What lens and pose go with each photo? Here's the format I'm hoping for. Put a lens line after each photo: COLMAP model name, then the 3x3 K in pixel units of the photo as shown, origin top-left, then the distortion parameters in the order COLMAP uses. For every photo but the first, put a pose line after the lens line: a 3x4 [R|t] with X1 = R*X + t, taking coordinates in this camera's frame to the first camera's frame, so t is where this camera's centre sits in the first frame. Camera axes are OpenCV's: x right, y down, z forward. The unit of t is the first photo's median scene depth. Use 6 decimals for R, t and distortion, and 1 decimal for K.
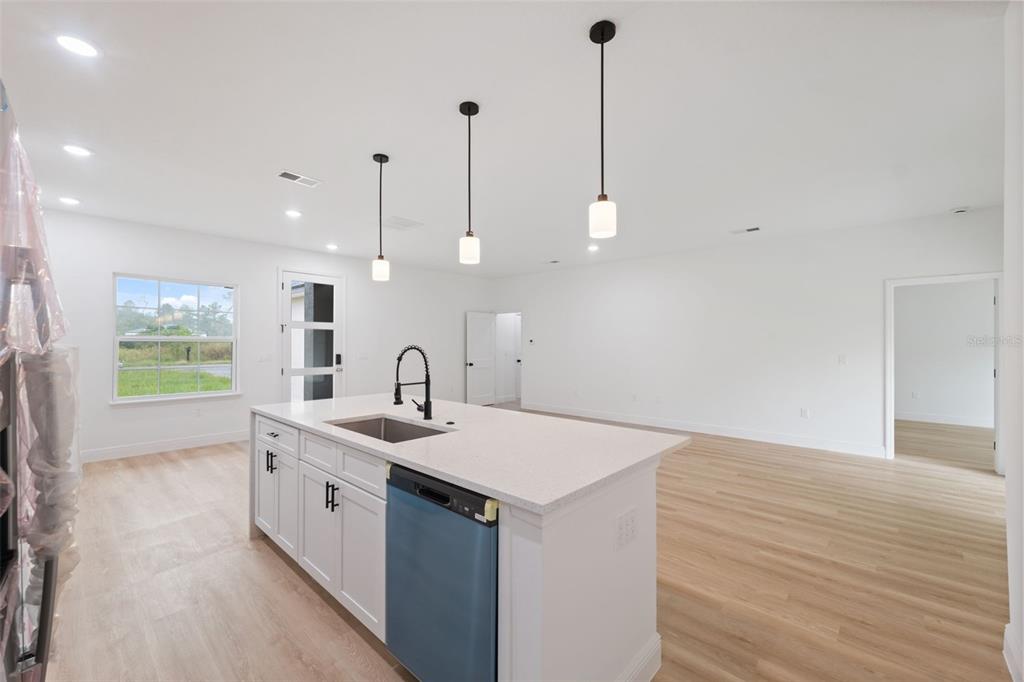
lens RADIAL K [[414.6, 0, 512.0], [0, 414.6, 341.0], [0, 0, 1]] dist [-0.002208, -0.000440]
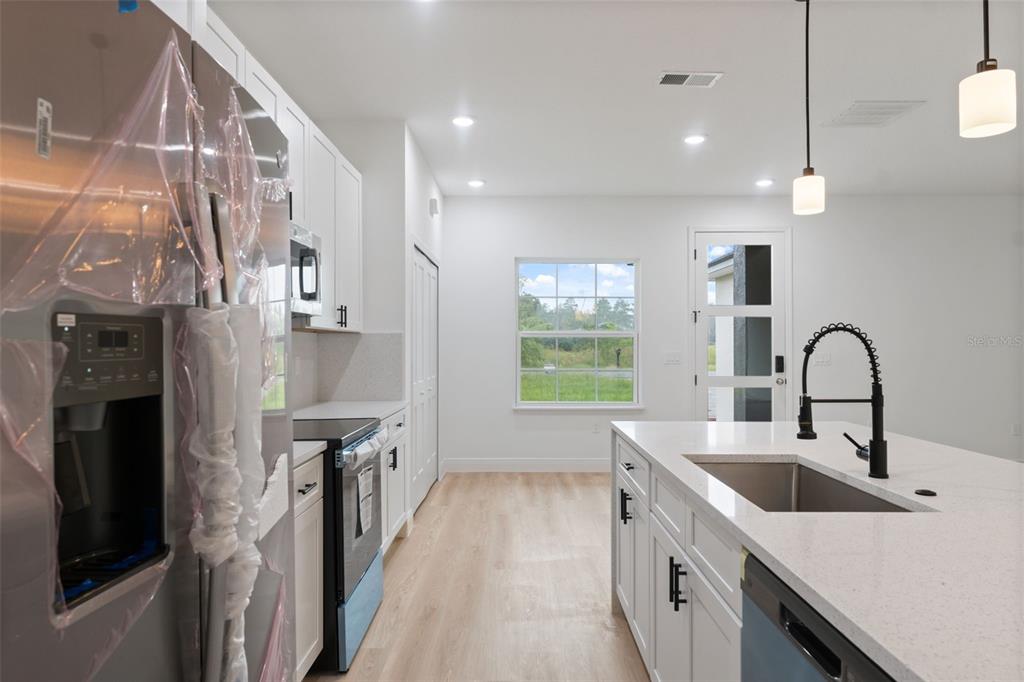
lens RADIAL K [[638.5, 0, 512.0], [0, 638.5, 341.0], [0, 0, 1]] dist [-0.001474, -0.000561]
pose [[0.668547, -0.008301, -0.743624, 0.040358], [0.007547, 0.999962, -0.004377, 0.019925], [0.743632, -0.002686, 0.668584, 0.123166]]
